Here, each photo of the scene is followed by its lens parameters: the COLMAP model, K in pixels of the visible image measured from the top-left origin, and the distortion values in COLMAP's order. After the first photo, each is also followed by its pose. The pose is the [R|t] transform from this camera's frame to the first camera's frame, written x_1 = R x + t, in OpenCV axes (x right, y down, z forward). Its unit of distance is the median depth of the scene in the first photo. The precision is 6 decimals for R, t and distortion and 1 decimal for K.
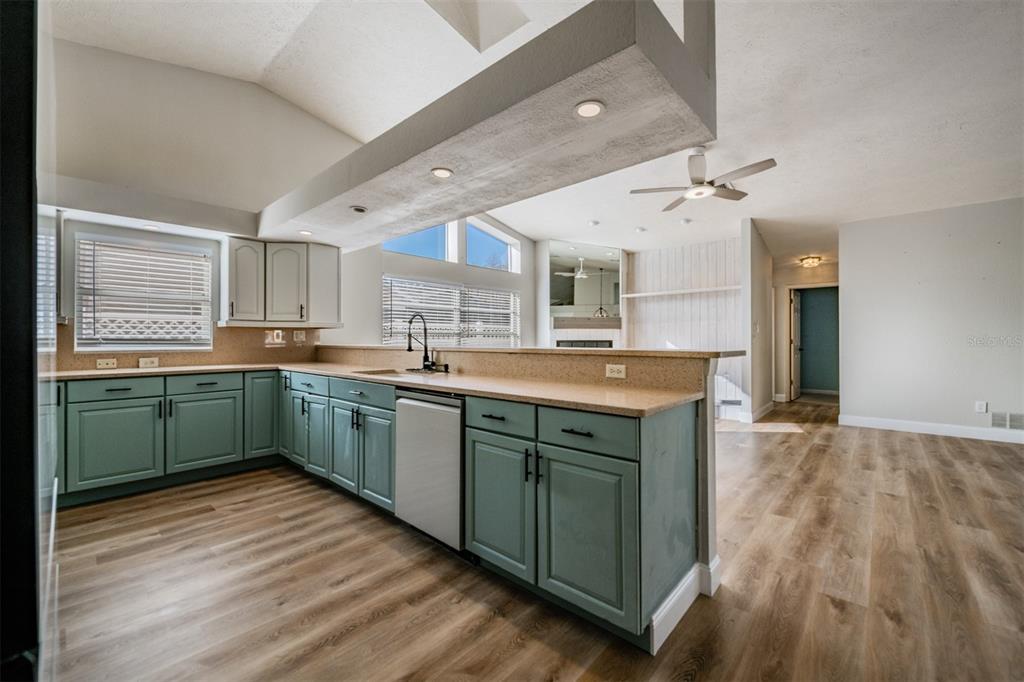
lens RADIAL K [[413.8, 0, 509.9], [0, 413.8, 344.4], [0, 0, 1]] dist [-0.014719, -0.000259]
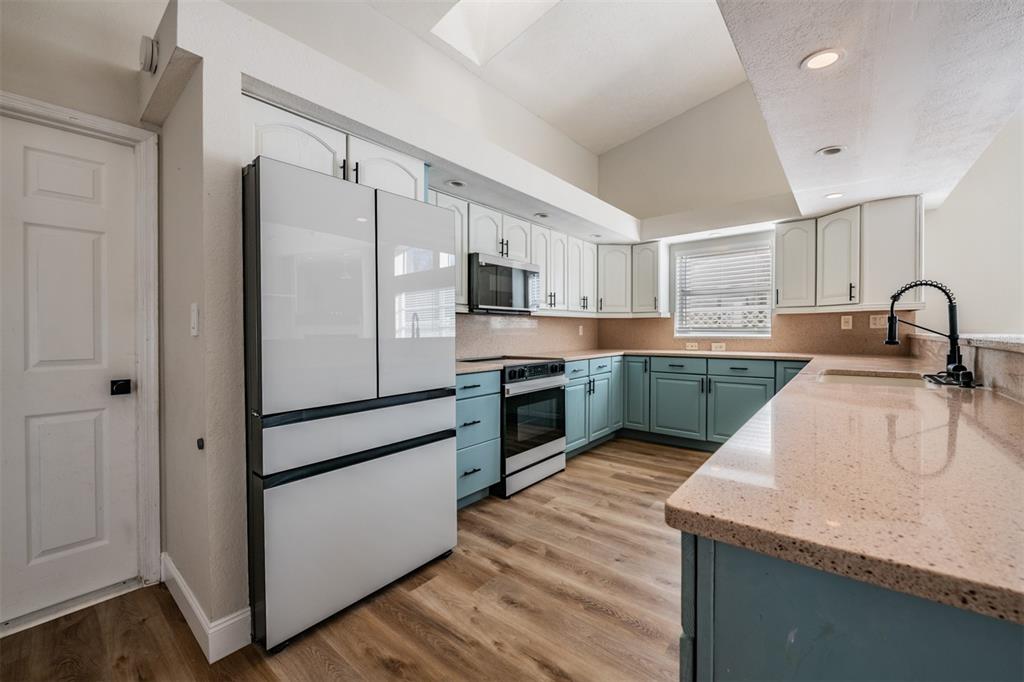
lens RADIAL K [[405.0, 0, 513.4], [0, 405.0, 336.2], [0, 0, 1]] dist [-0.010086, -0.000153]
pose [[0.052505, 0.014288, -0.998518, 0.329008], [-0.002693, 0.999896, 0.014166, -0.003073], [0.998617, 0.001946, 0.052538, 0.396634]]
